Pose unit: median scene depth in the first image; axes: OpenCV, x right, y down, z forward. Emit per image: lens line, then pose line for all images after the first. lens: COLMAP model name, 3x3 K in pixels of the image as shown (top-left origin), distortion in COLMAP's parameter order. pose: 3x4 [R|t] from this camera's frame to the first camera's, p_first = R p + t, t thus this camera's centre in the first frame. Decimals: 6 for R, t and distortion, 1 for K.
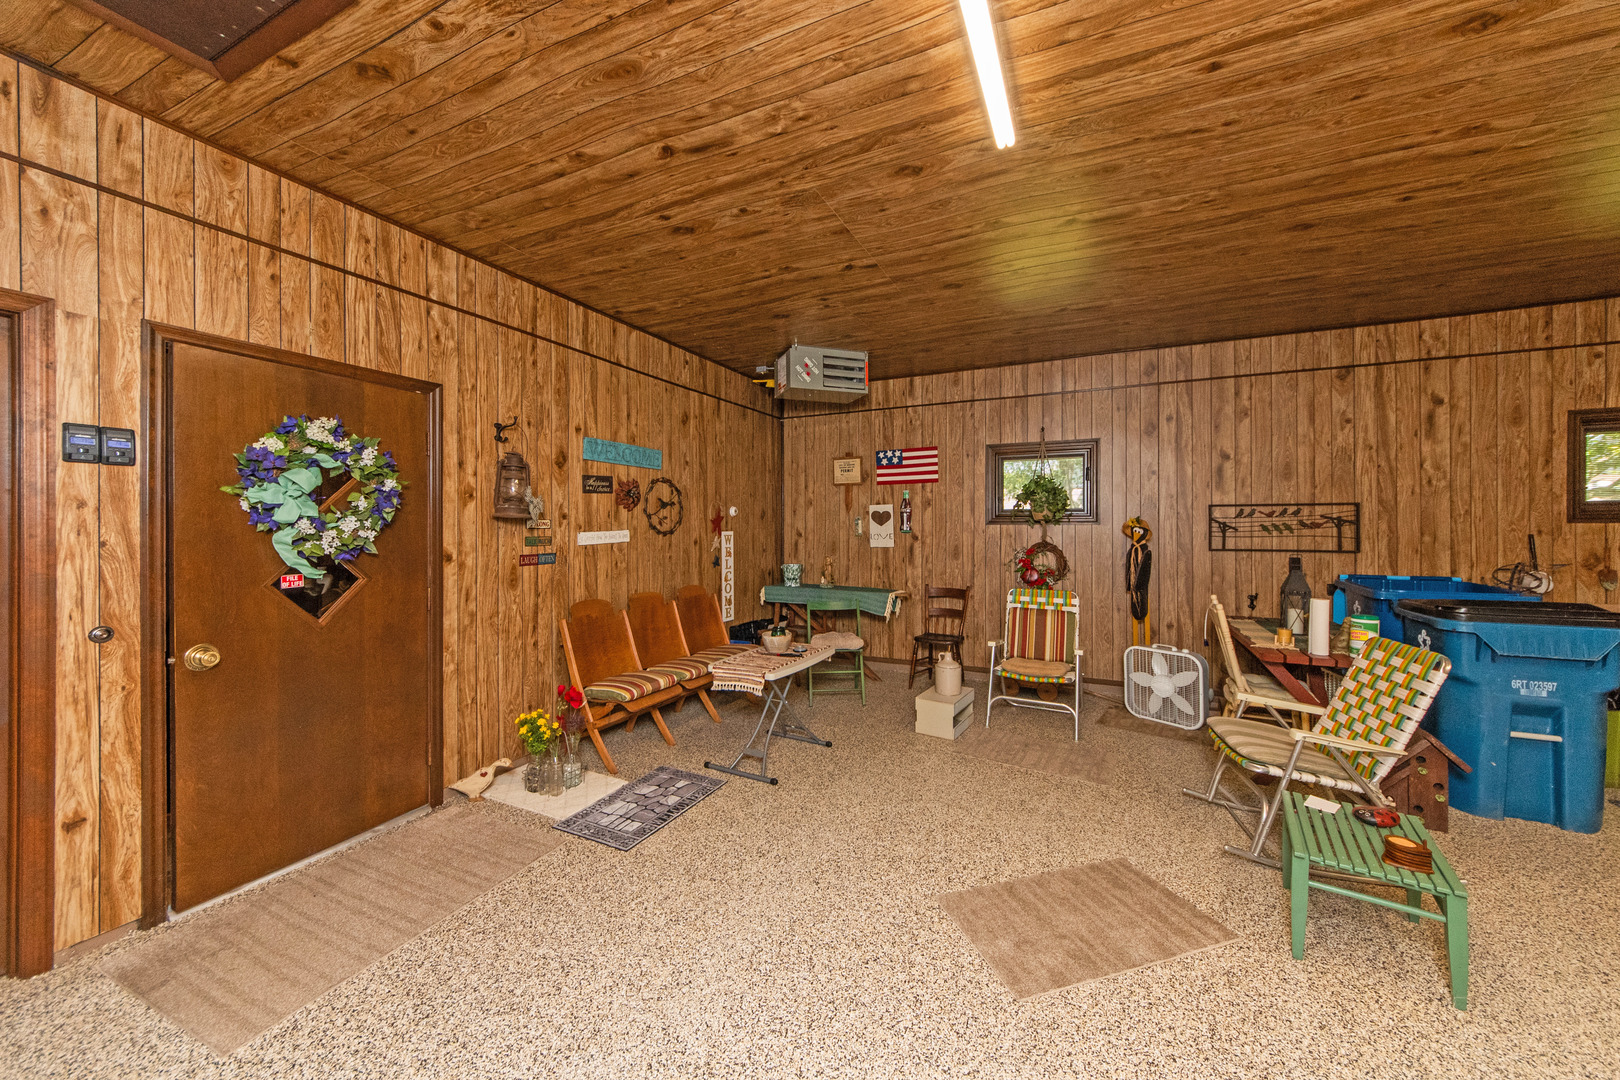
lens RADIAL K [[592.5, 0, 808.6], [0, 592.5, 523.9], [0, 0, 1]] dist [0.001891, -0.000569]
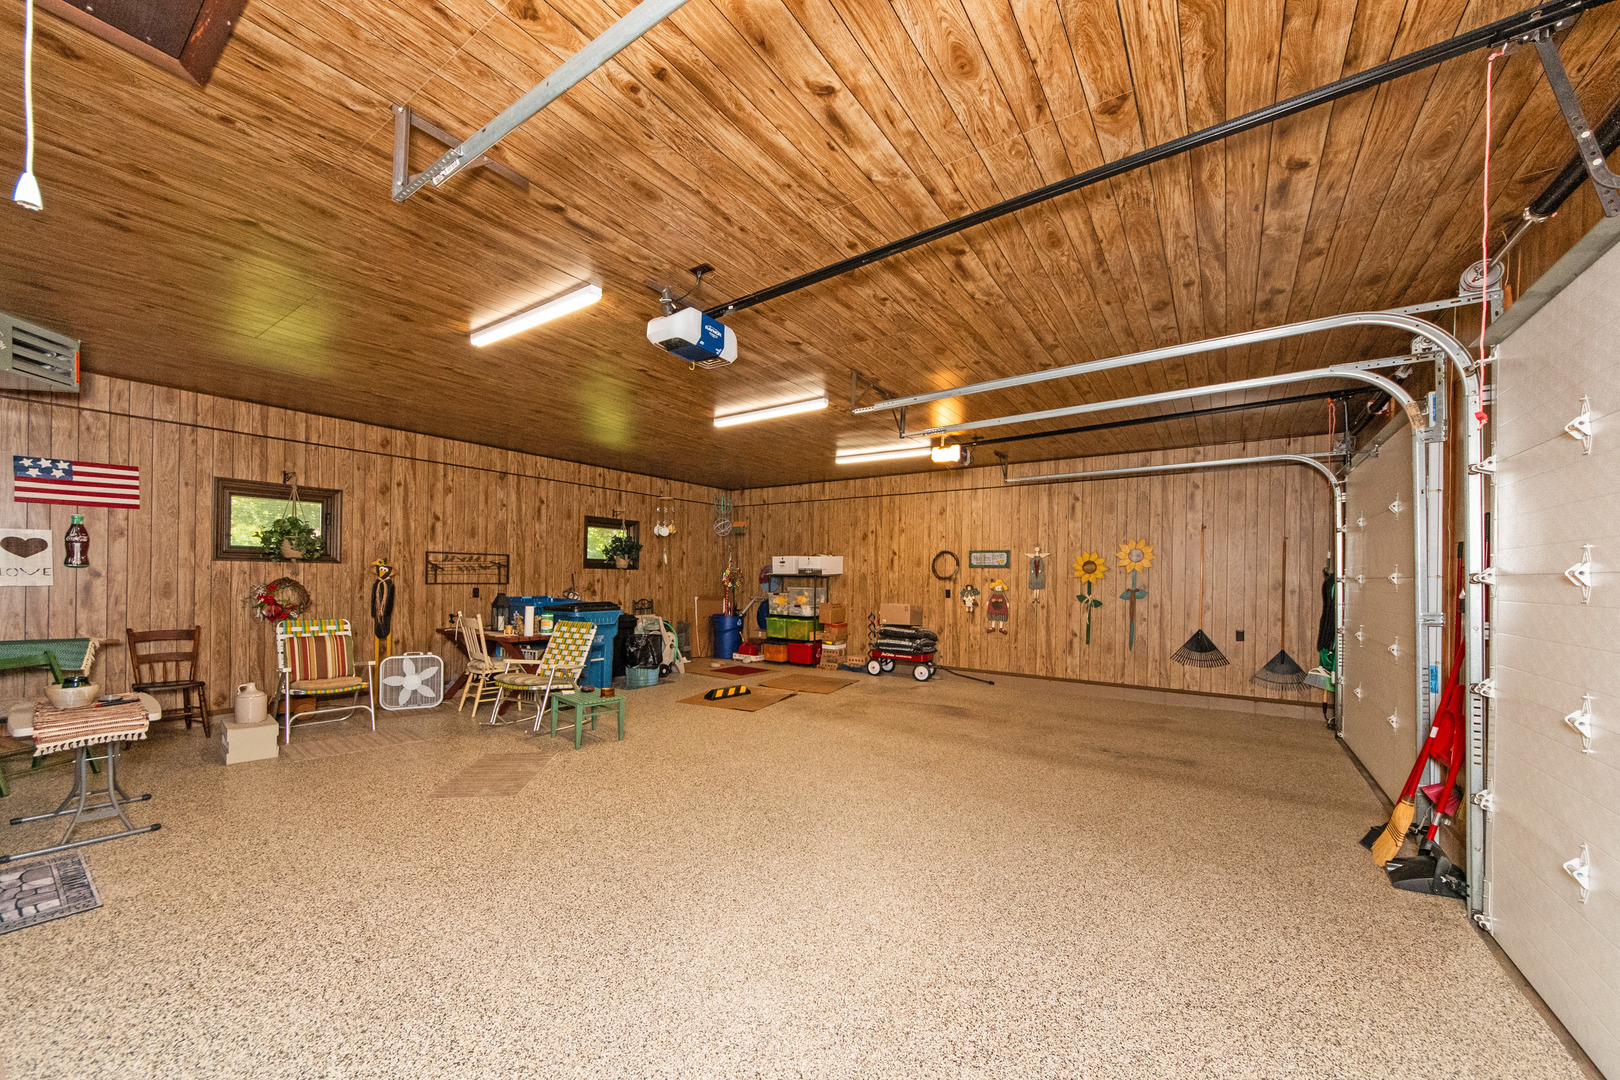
lens RADIAL K [[592.5, 0, 815.0], [0, 592.5, 575.1], [0, 0, 1]] dist [0.001891, -0.000569]
pose [[0.157642, 0.006628, 0.987474, -0.576196], [-0.018619, 0.999820, -0.003738, 0.012236], [-0.987321, -0.017797, 0.157737, -0.125447]]
